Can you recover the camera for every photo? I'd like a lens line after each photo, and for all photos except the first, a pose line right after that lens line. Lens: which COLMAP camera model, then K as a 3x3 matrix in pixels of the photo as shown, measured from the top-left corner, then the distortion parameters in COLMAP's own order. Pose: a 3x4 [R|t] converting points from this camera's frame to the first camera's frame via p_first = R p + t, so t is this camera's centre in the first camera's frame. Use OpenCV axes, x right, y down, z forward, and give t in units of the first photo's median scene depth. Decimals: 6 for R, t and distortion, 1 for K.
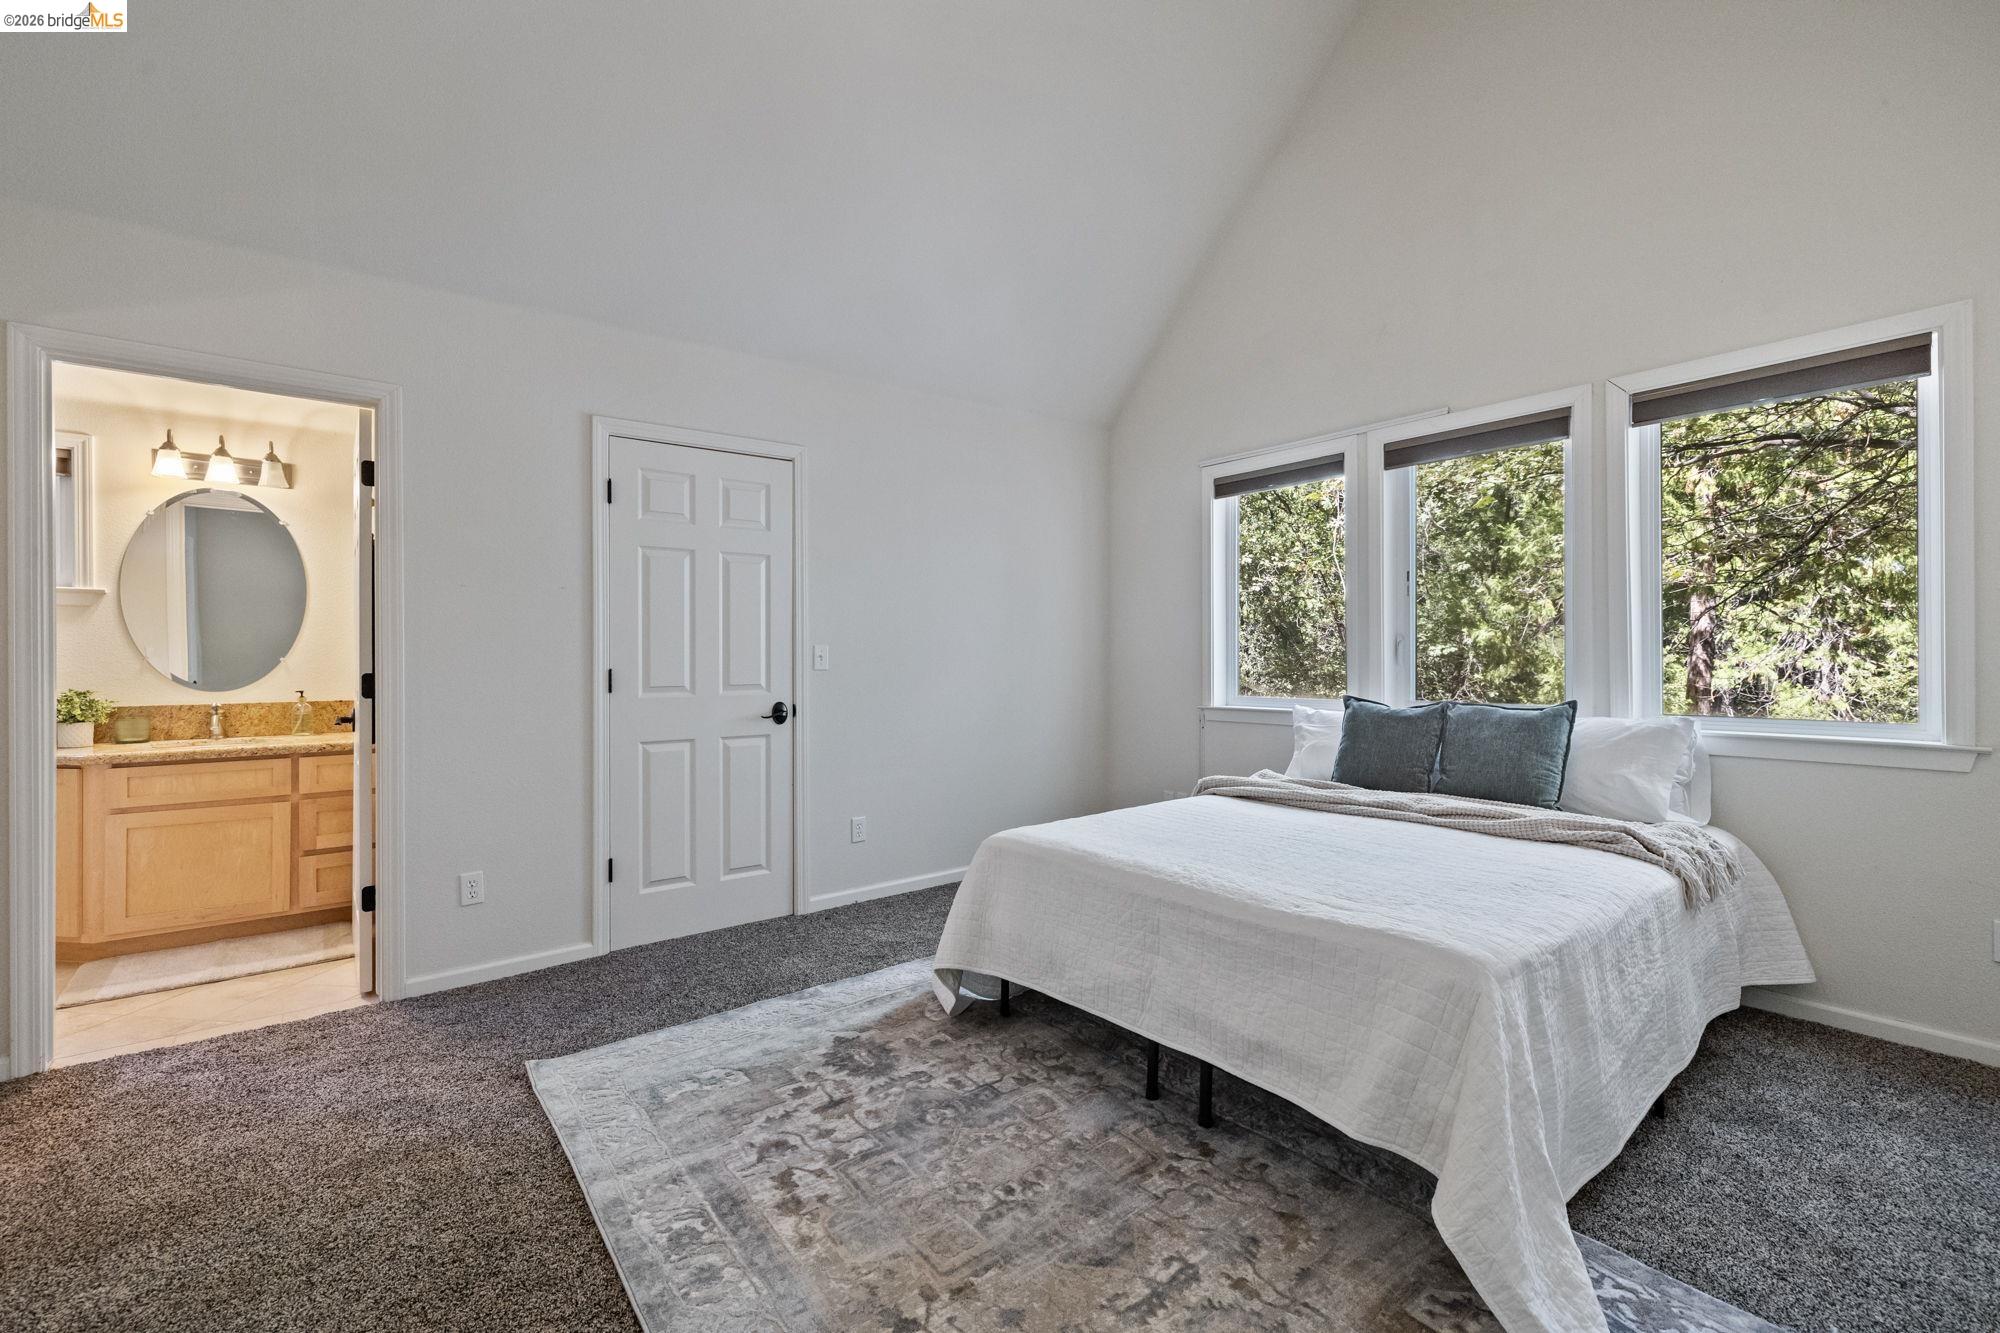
lens RADIAL K [[835.4, 0, 996.6], [0, 835.4, 651.6], [0, 0, 1]] dist [0.003926, -0.000135]
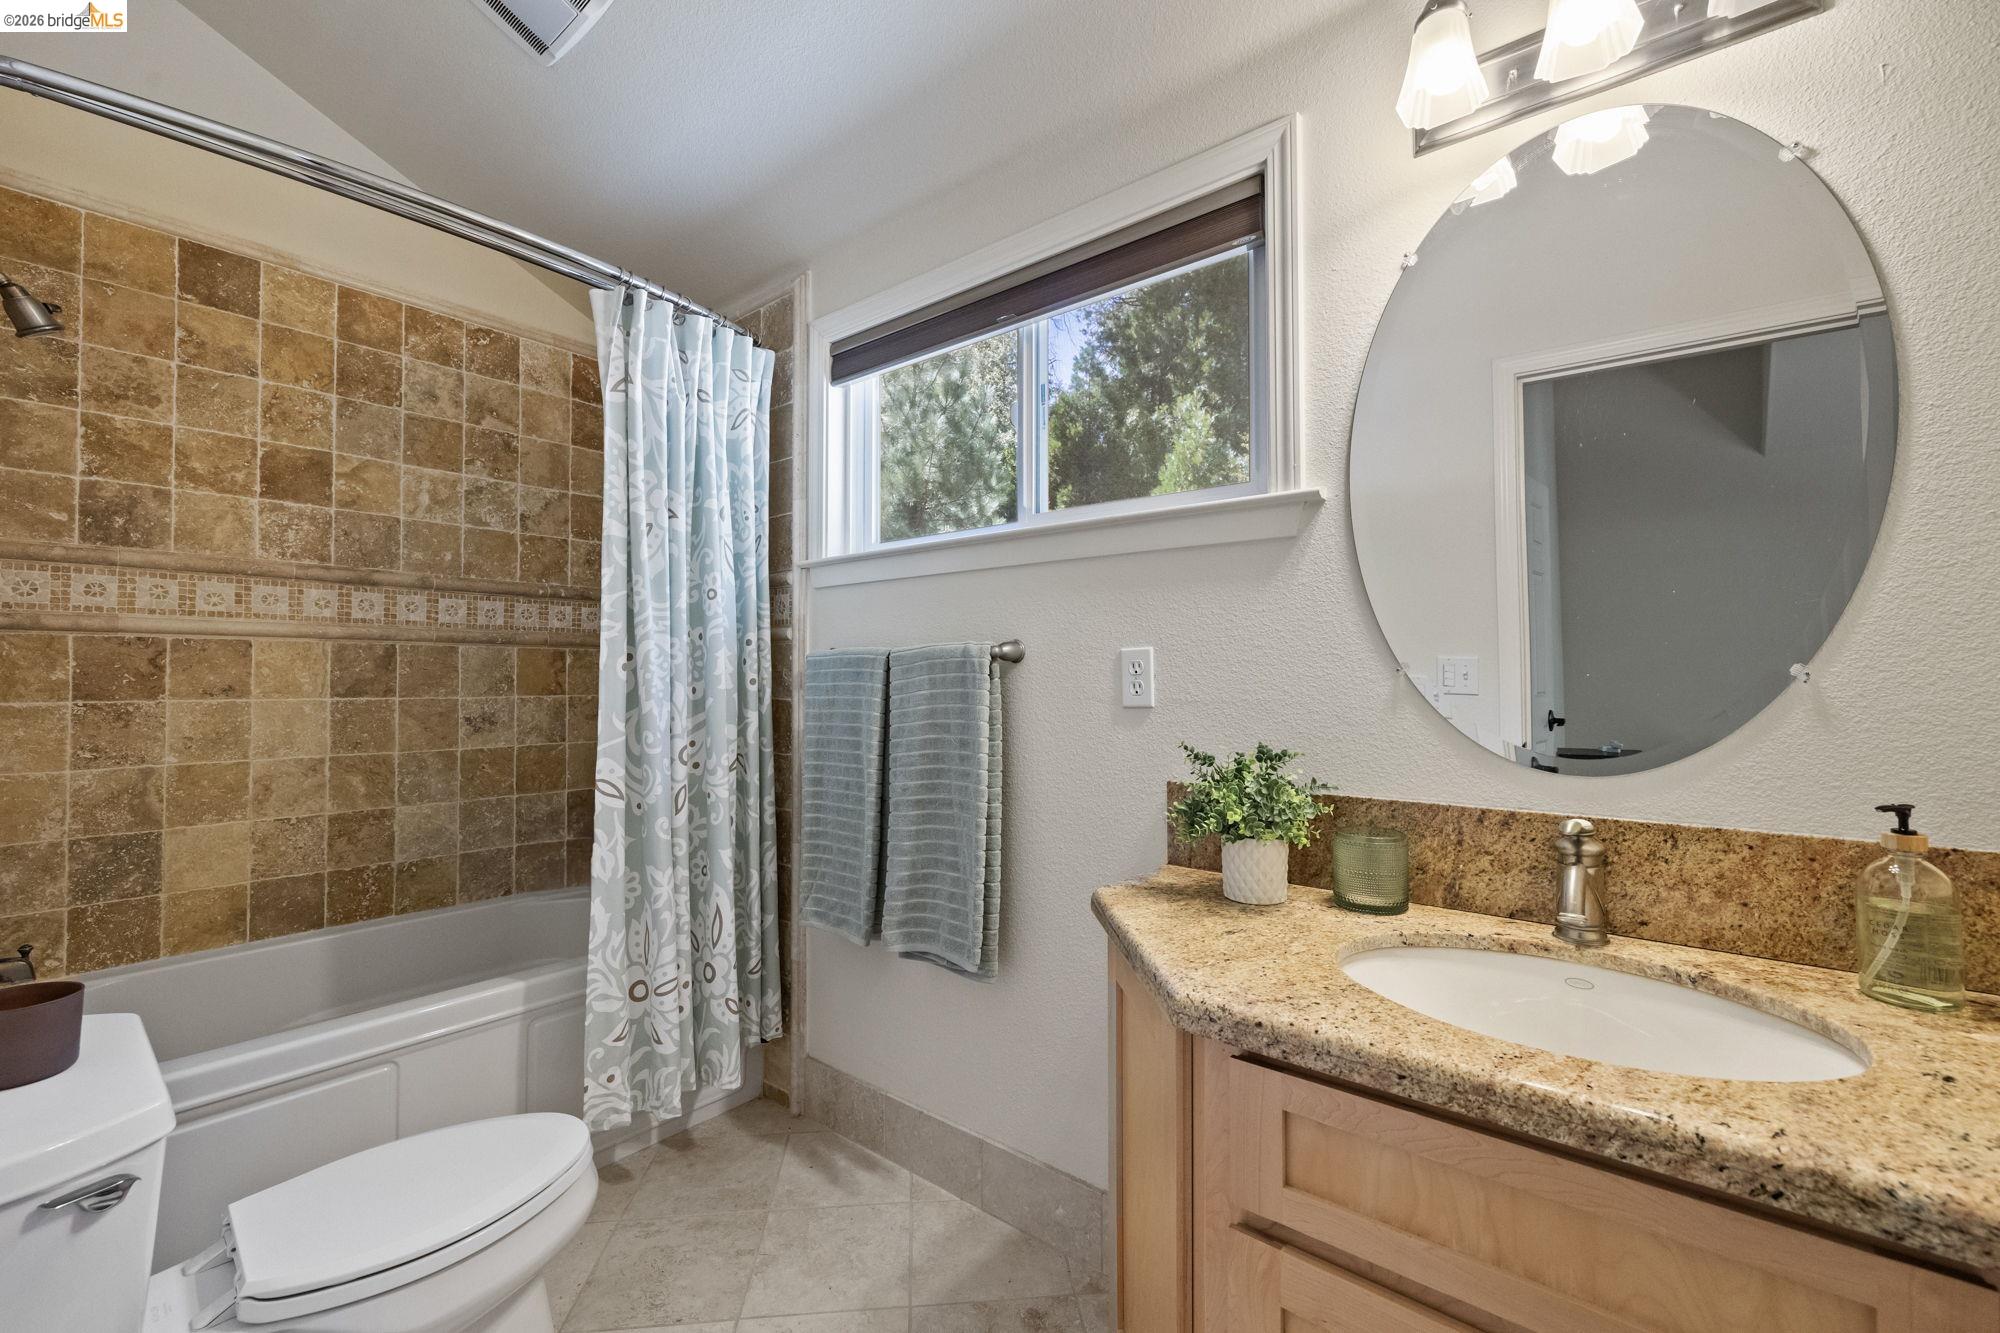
lens RADIAL K [[835.4, 0, 996.9], [0, 835.4, 670.3], [0, 0, 1]] dist [0.003926, -0.000135]
pose [[0.212600, -0.000387, -0.977139, -0.693340], [0.002772, 0.999996, 0.000207, 0.008515], [0.977135, -0.002752, 0.212600, 0.745017]]
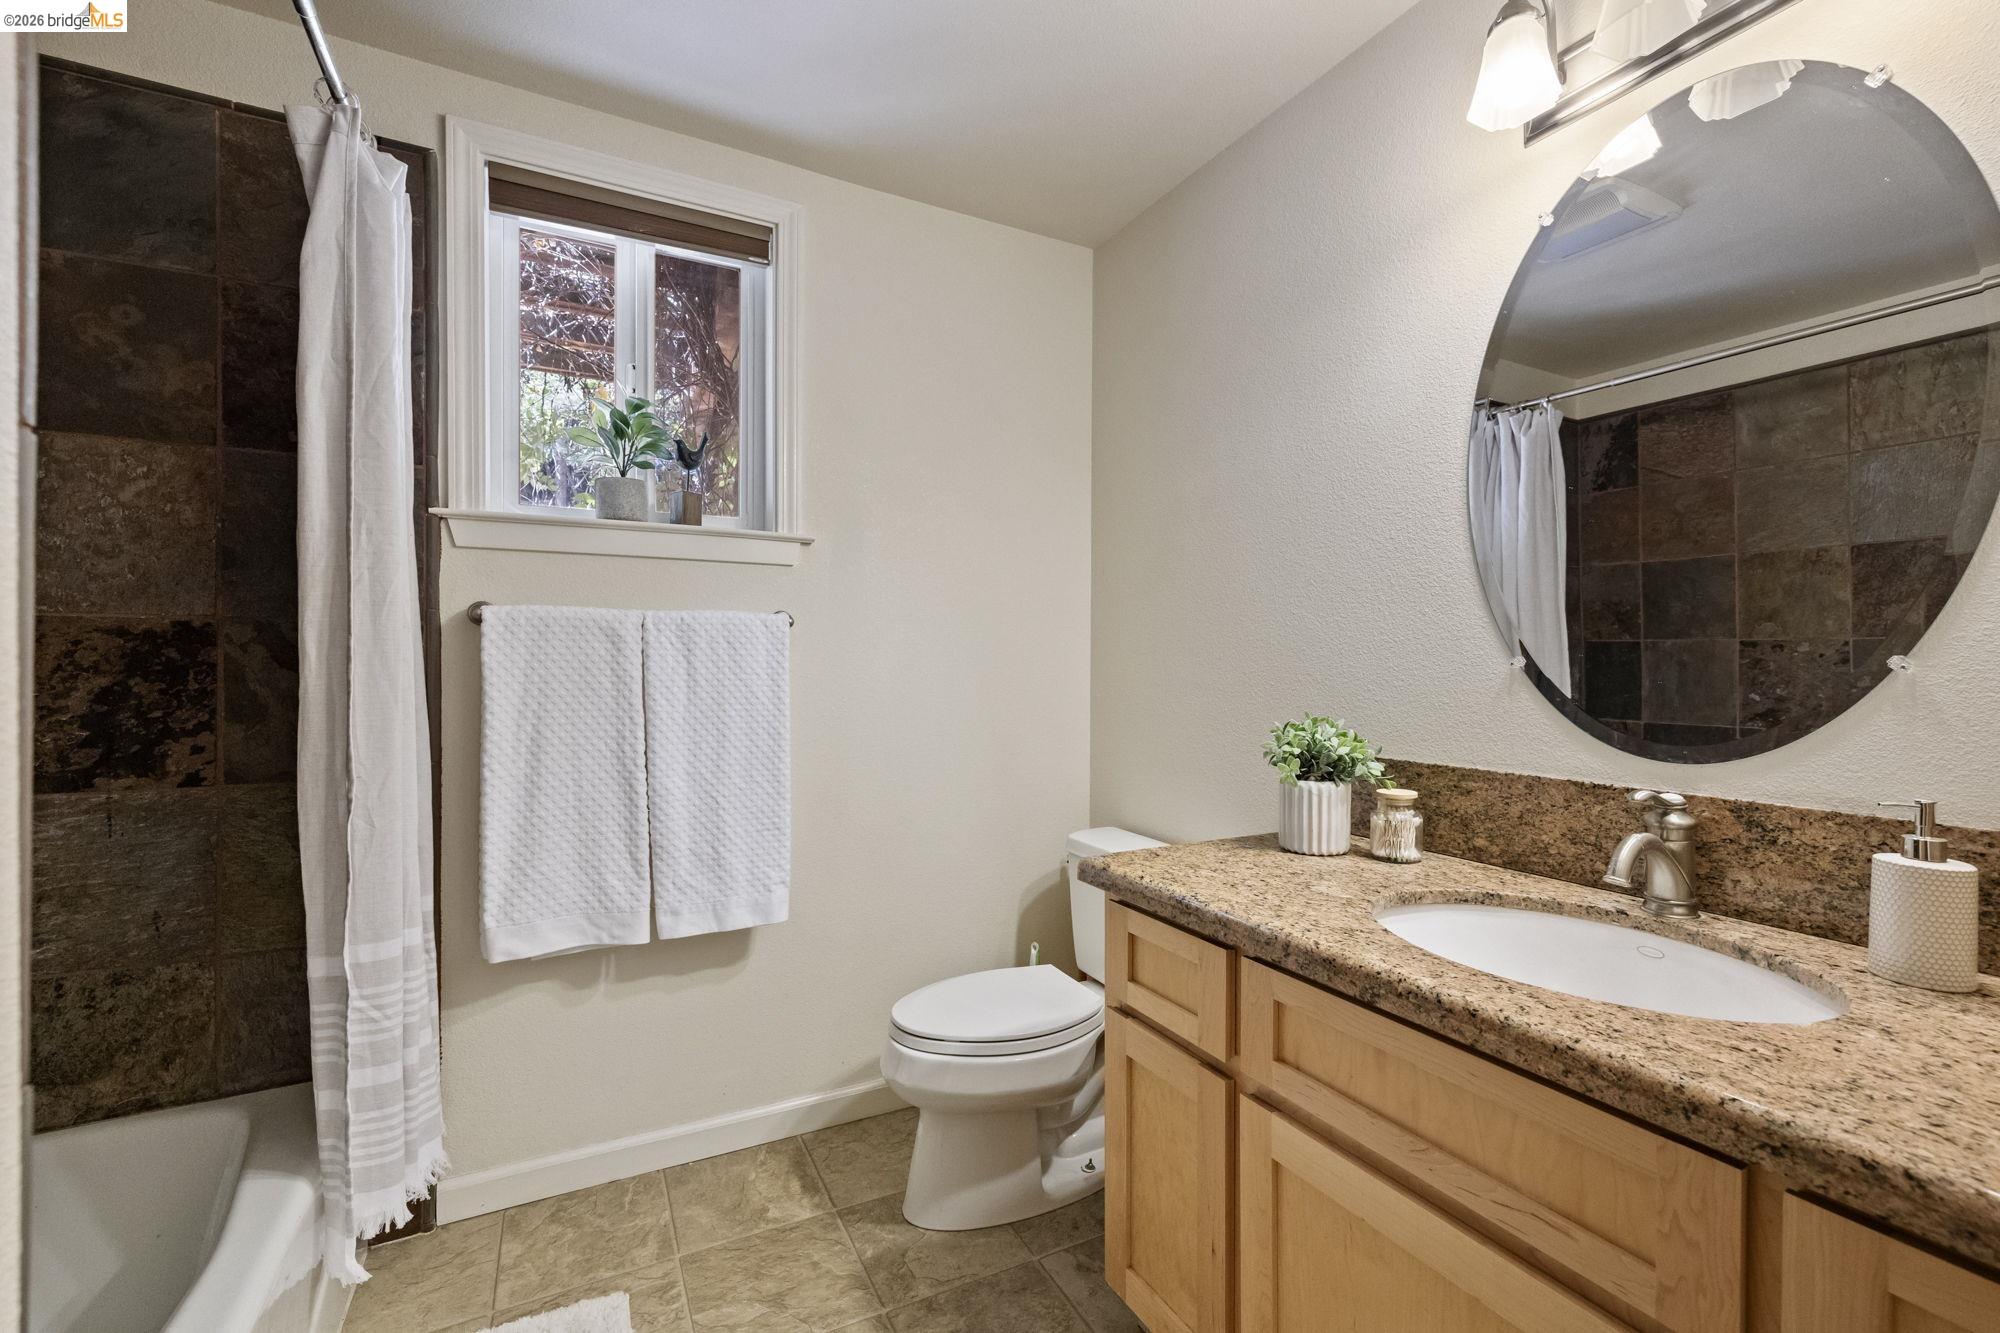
lens RADIAL K [[835.4, 0, 1003.0], [0, 835.4, 666.0], [0, 0, 1]] dist [0.003926, -0.000135]
pose [[-0.197549, 0.000012, -0.980293, -0.606219], [0.000316, 1.000000, -0.000051, 0.017258], [0.980293, -0.000320, -0.197549, 0.836580]]
